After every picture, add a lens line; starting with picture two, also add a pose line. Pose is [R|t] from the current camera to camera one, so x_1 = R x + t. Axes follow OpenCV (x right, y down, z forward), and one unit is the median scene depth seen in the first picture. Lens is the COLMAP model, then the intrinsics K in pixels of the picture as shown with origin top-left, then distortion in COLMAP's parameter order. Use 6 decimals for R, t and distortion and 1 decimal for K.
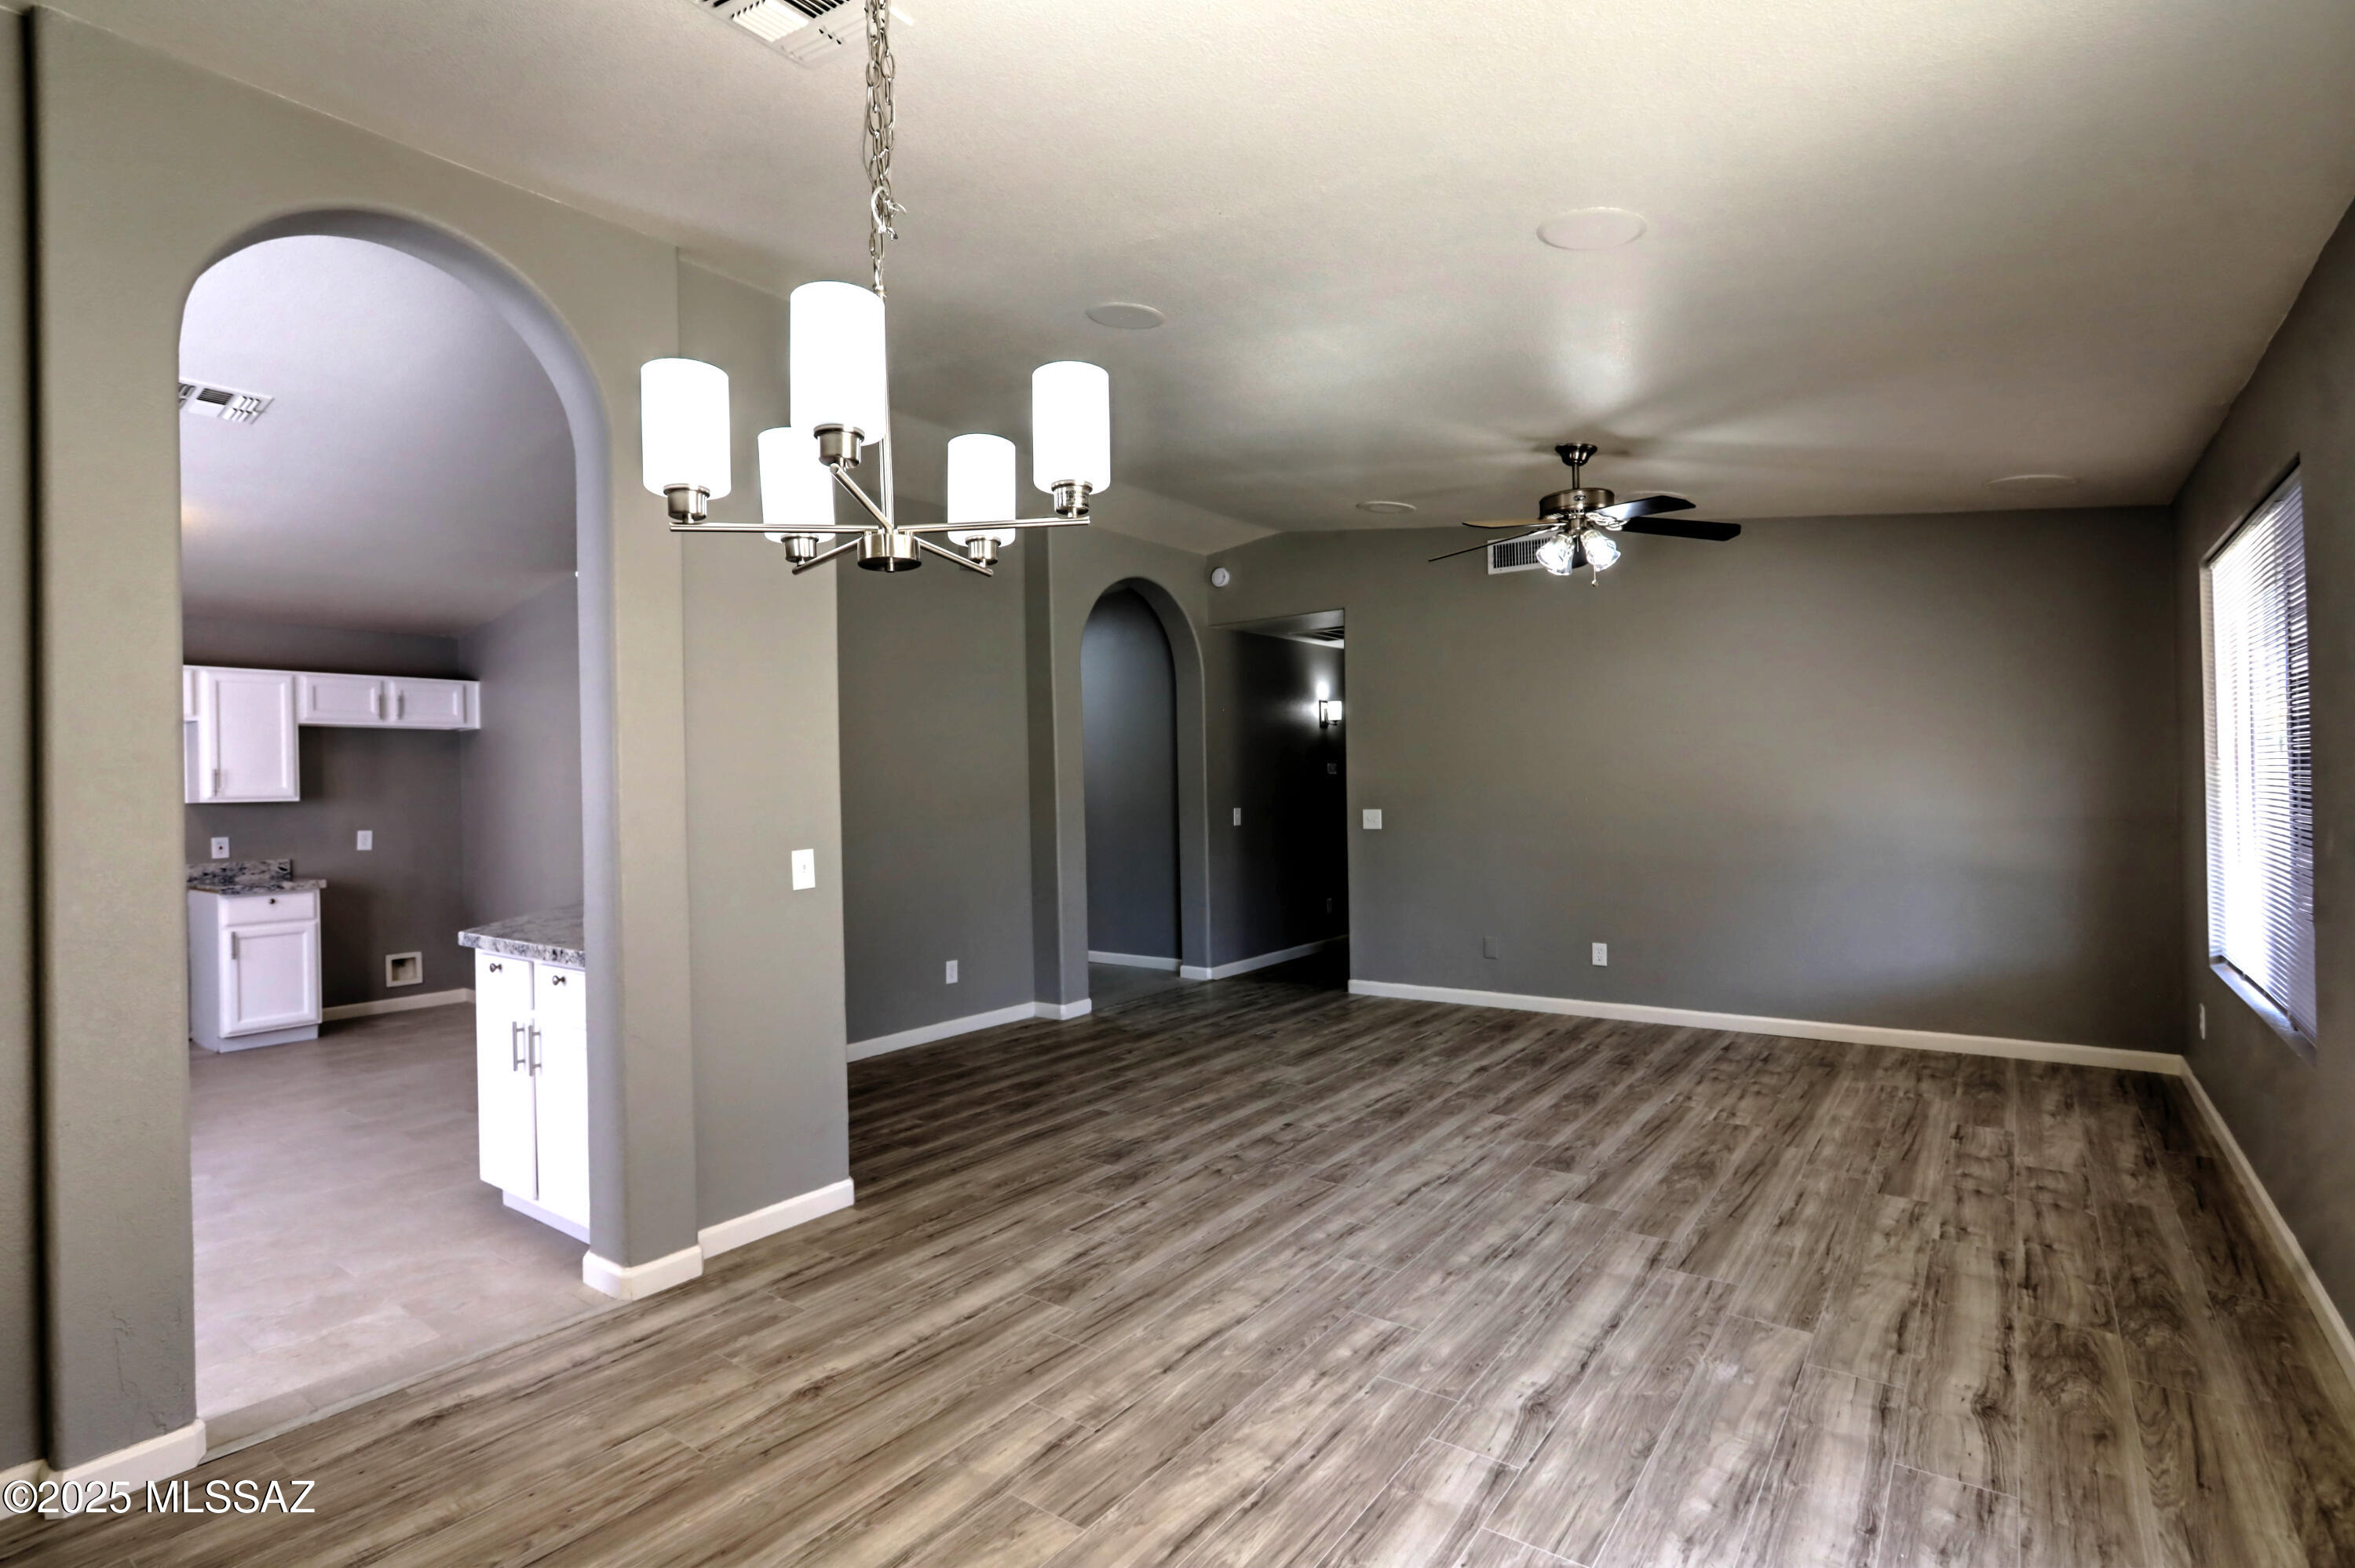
lens RADIAL K [[1148.4, 0, 1187.3], [0, 1148.4, 777.5], [0, 0, 1]] dist [-0.010739, 0.003641]
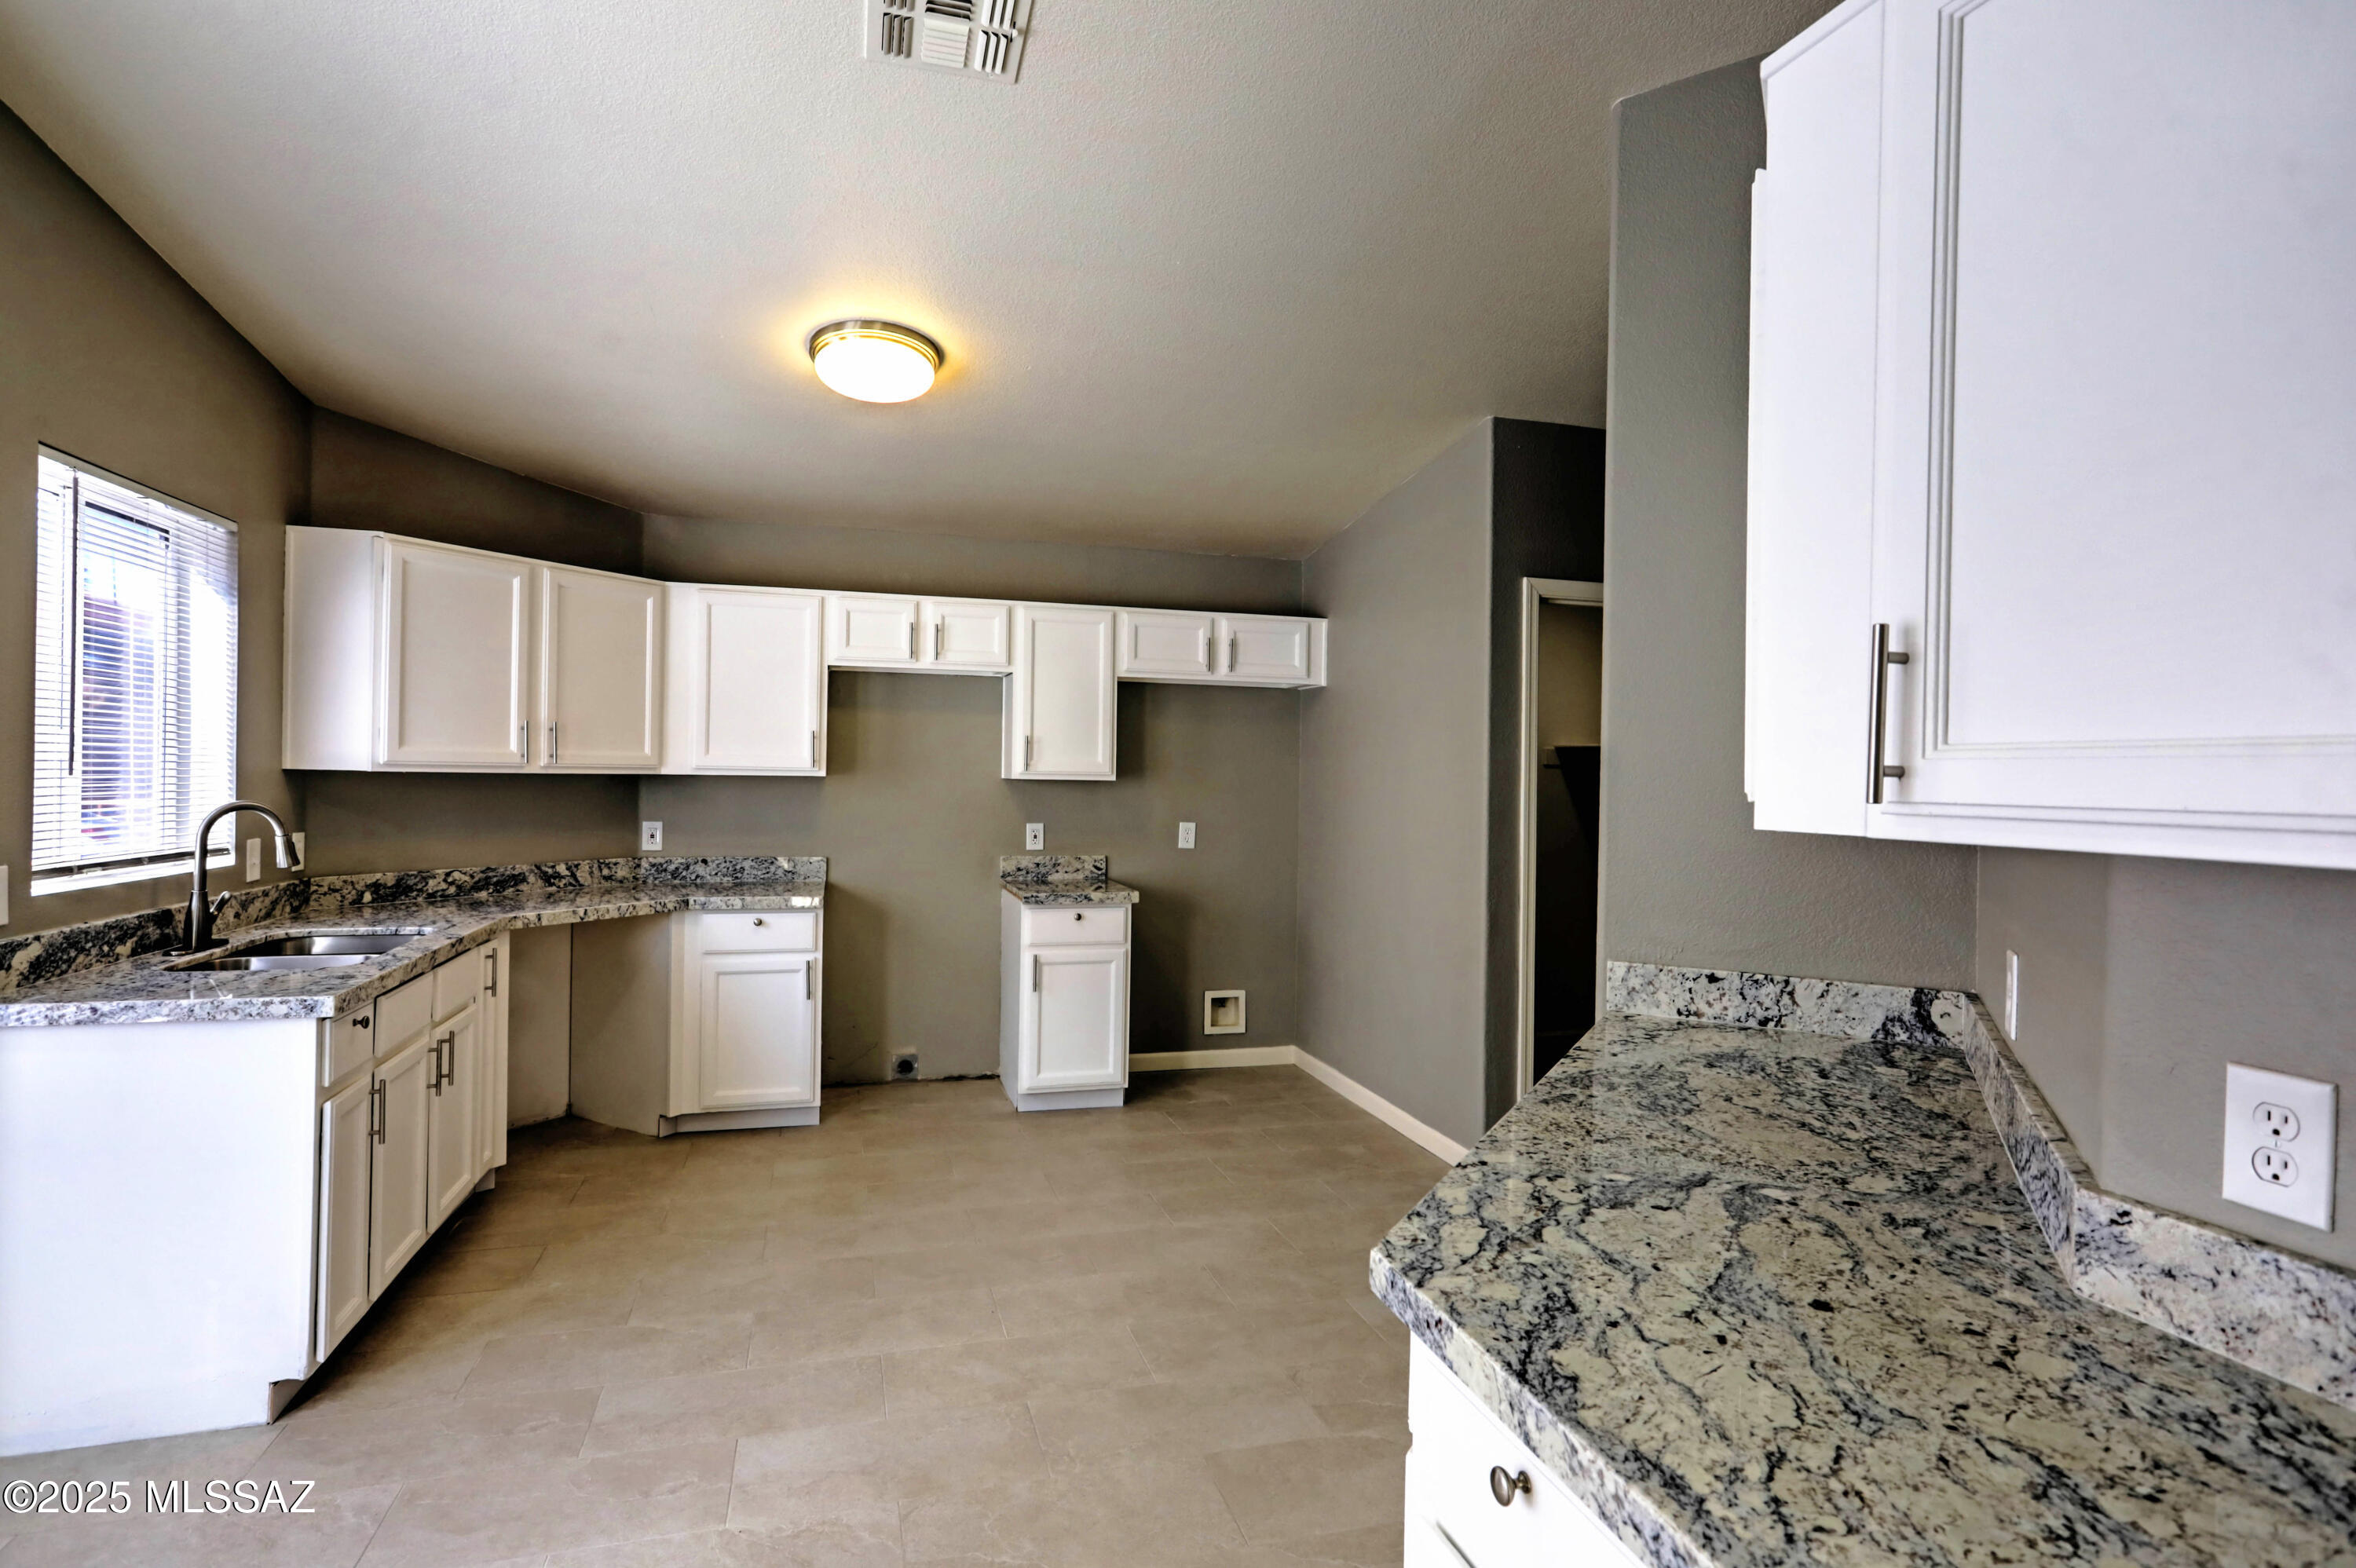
lens RADIAL K [[1116.8, 0, 1173.9], [0, 1116.8, 776.6], [0, 0, 1]] dist [0.007085, 0.002523]
pose [[0.794741, 0.039810, -0.605642, -0.303897], [-0.030802, 0.999206, 0.025260, -0.001531], [0.606167, -0.001421, 0.795336, 0.441086]]
